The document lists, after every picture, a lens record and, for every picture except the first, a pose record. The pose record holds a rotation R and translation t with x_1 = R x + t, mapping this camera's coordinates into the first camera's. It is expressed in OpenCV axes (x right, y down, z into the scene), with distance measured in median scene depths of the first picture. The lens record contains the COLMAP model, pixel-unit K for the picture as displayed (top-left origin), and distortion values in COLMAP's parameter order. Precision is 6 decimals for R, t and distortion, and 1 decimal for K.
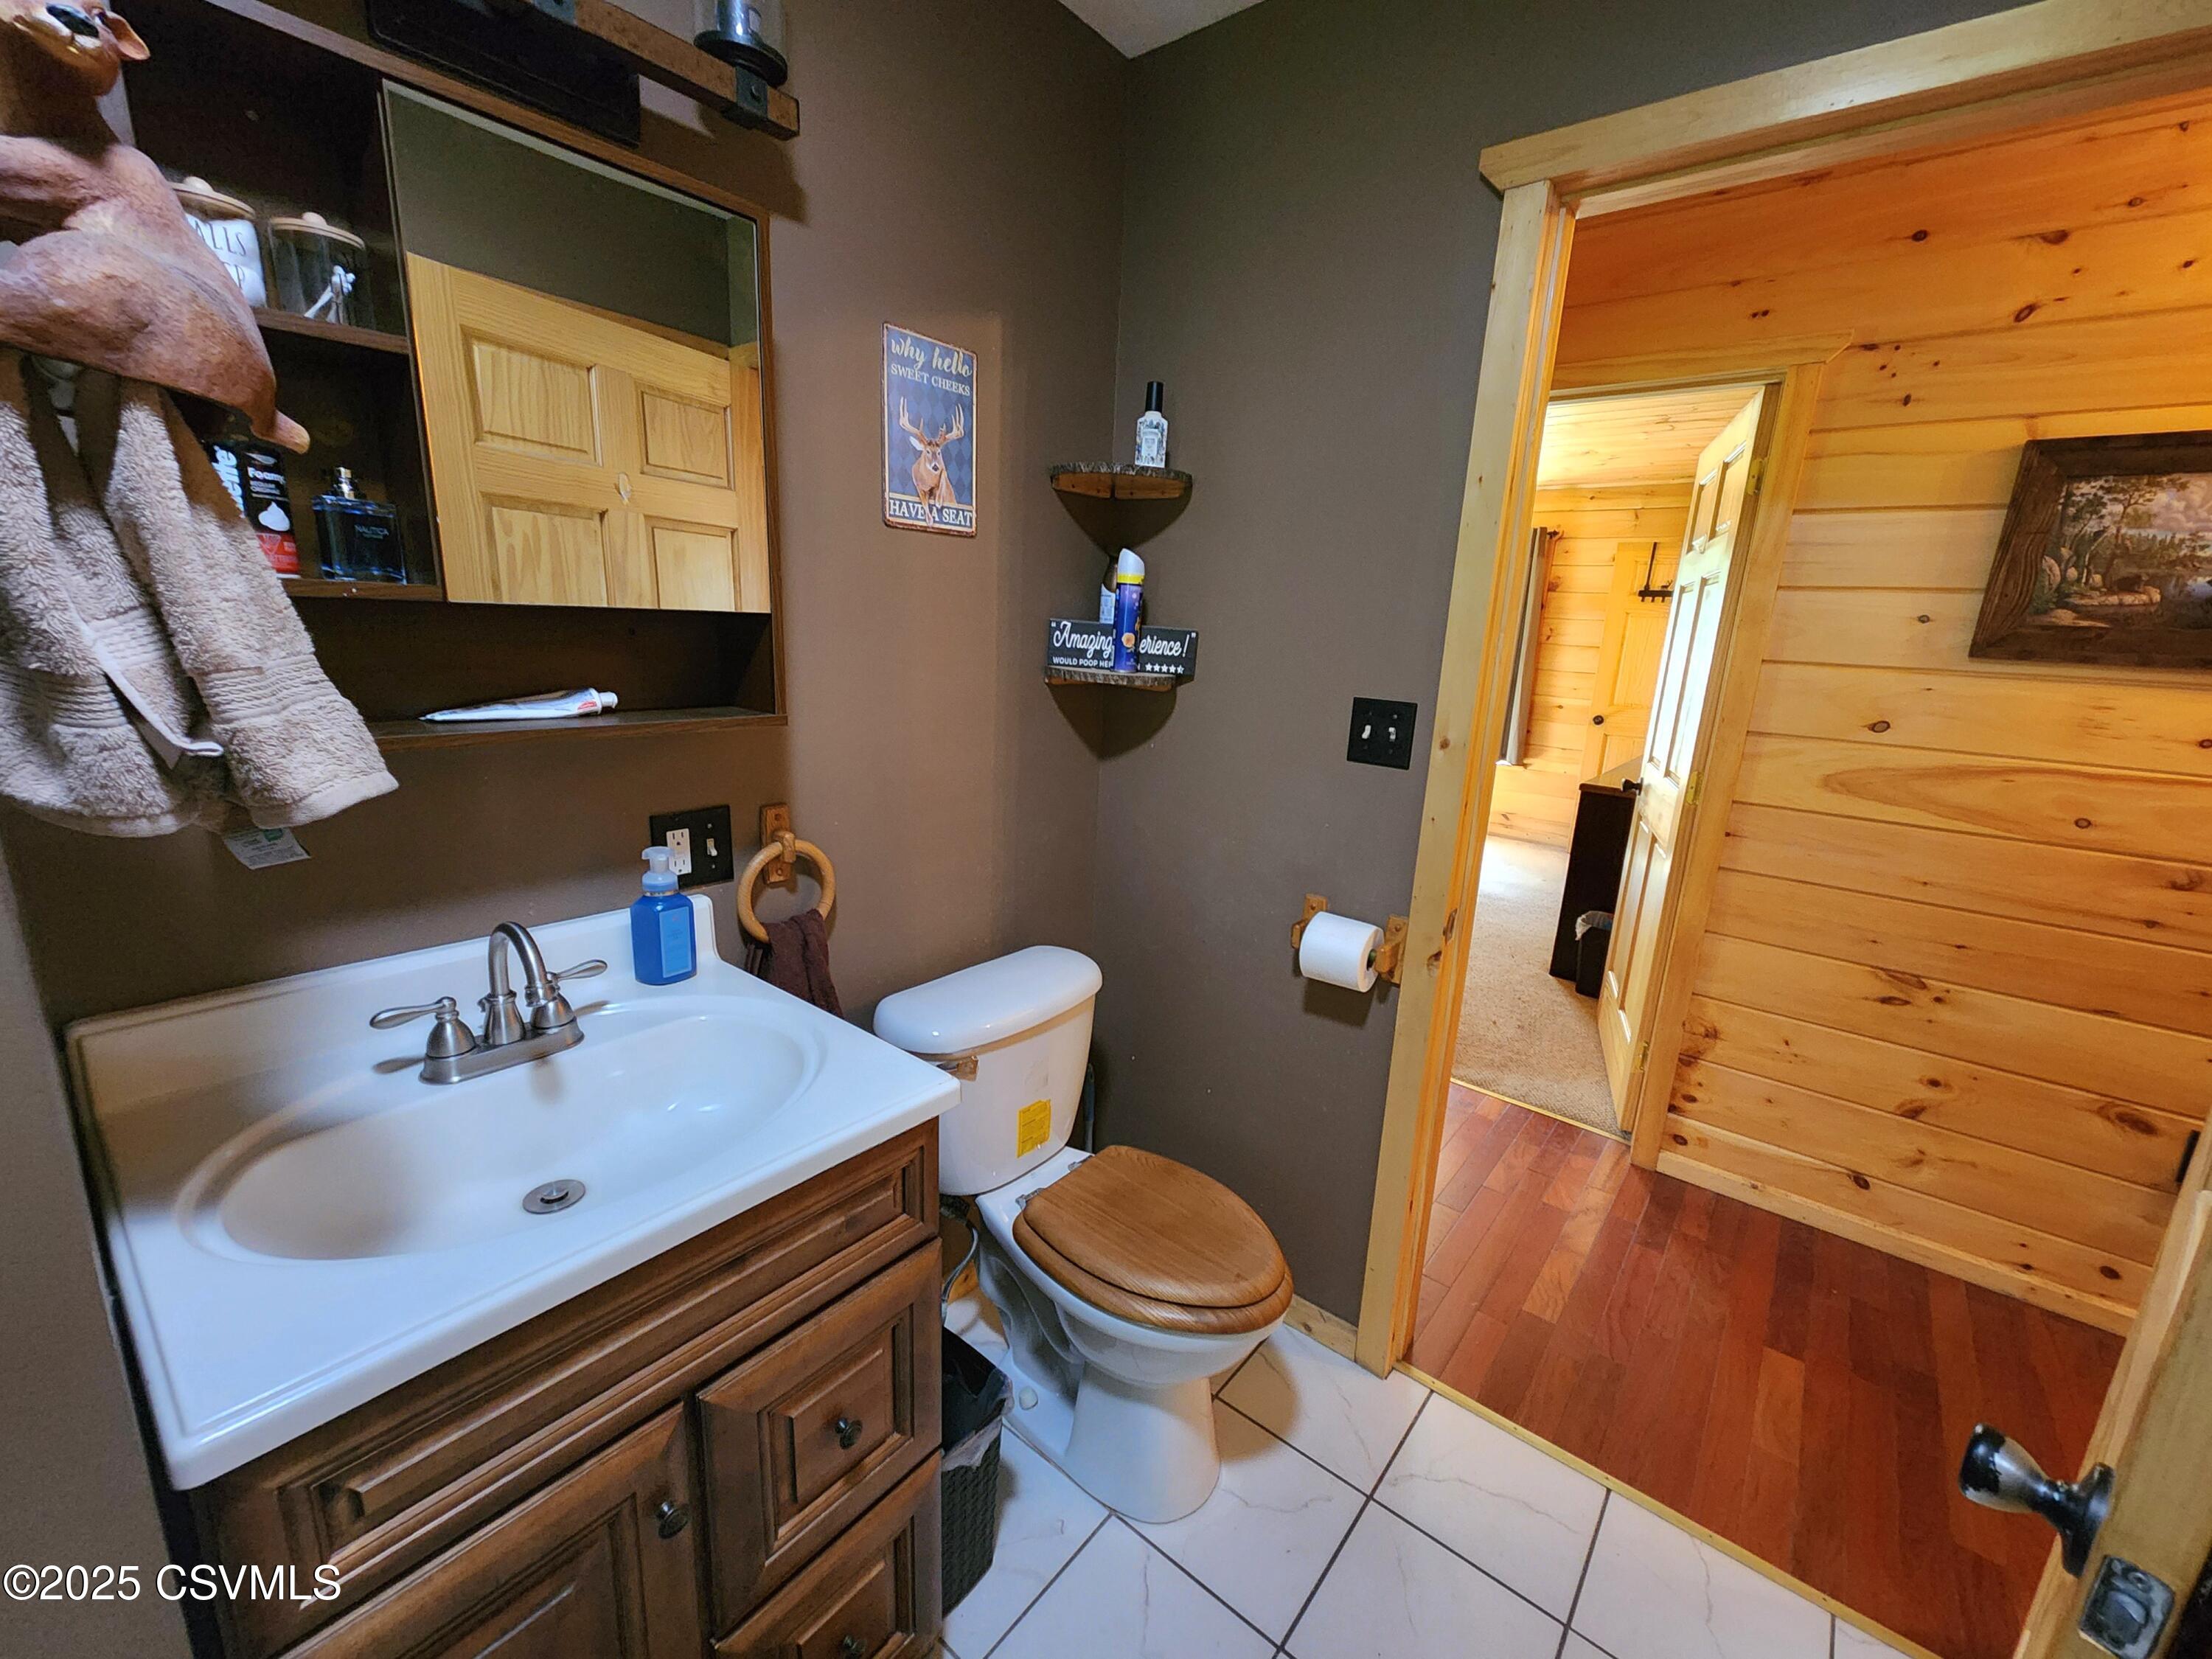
lens RADIAL K [[901.4, 0, 1100.2], [0, 901.4, 830.3], [0, 0, 1]] dist [0.000584, 0.000028]
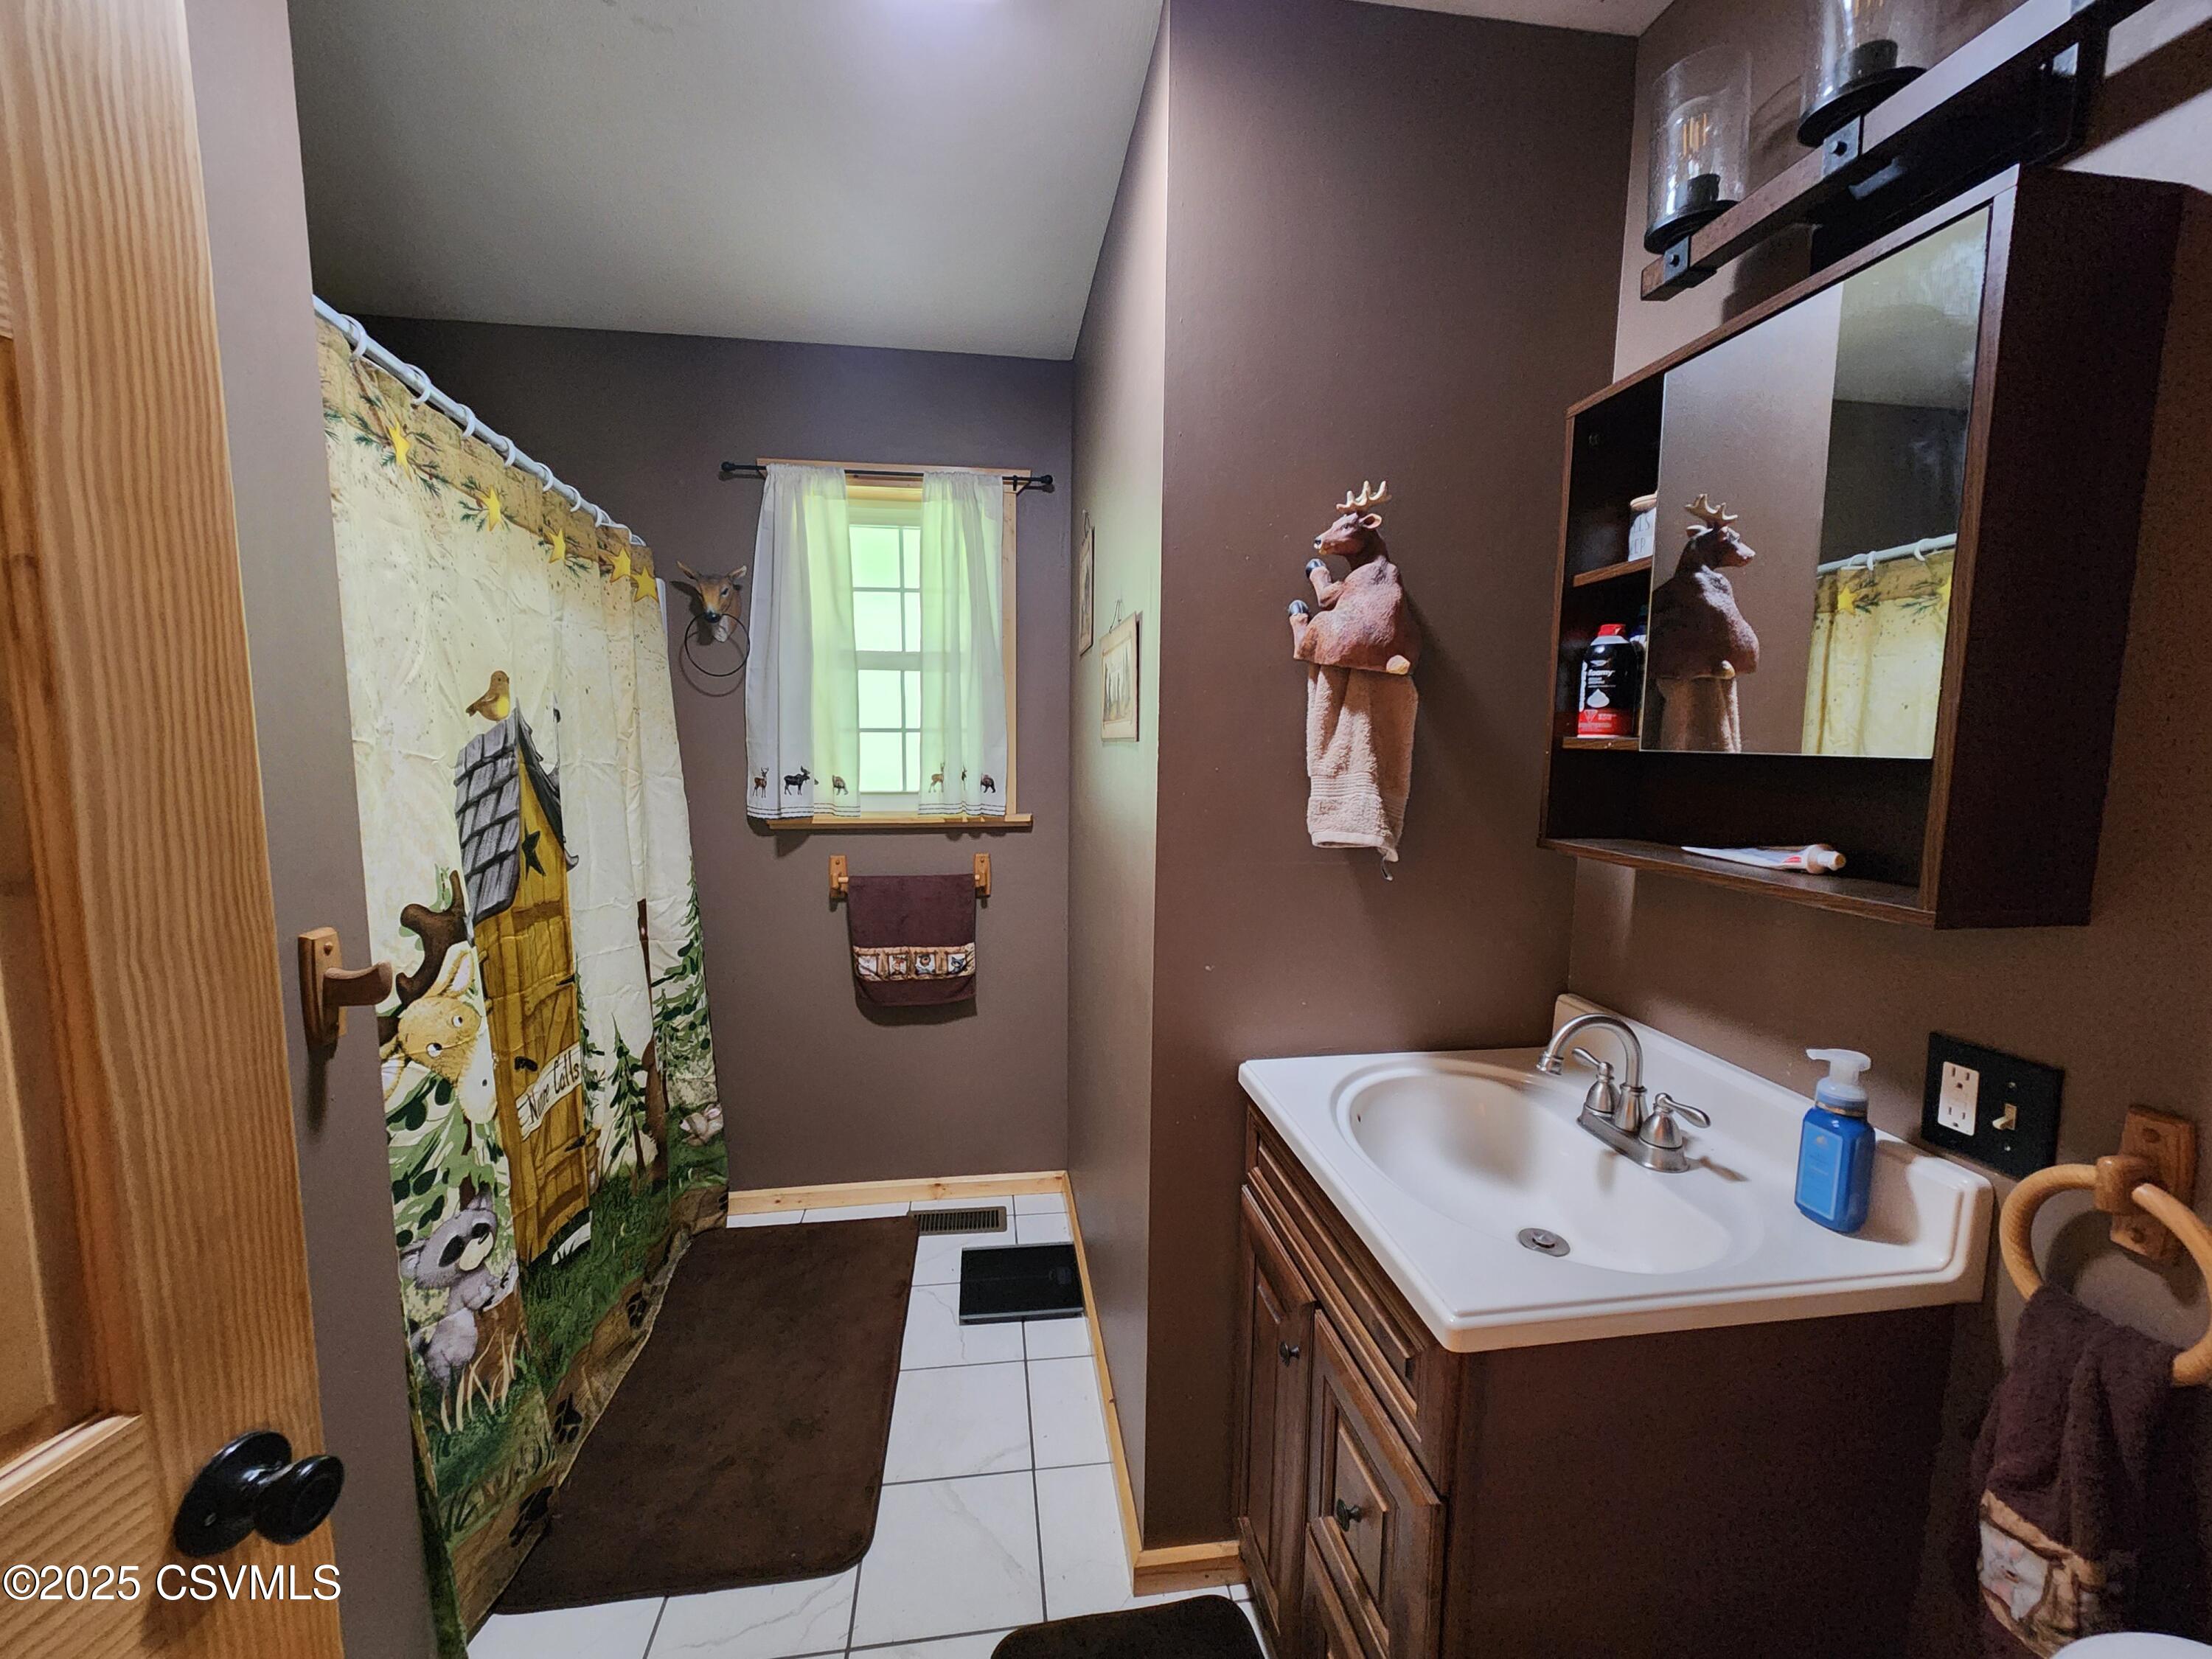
lens RADIAL K [[901.4, 0, 1107.6], [0, 901.4, 837.5], [0, 0, 1]] dist [0.000584, 0.000028]
pose [[-0.679506, 0.028069, -0.733133, 0.565036], [-0.208563, 0.950651, 0.229704, -0.220357], [0.703401, 0.308989, -0.640119, 1.059457]]
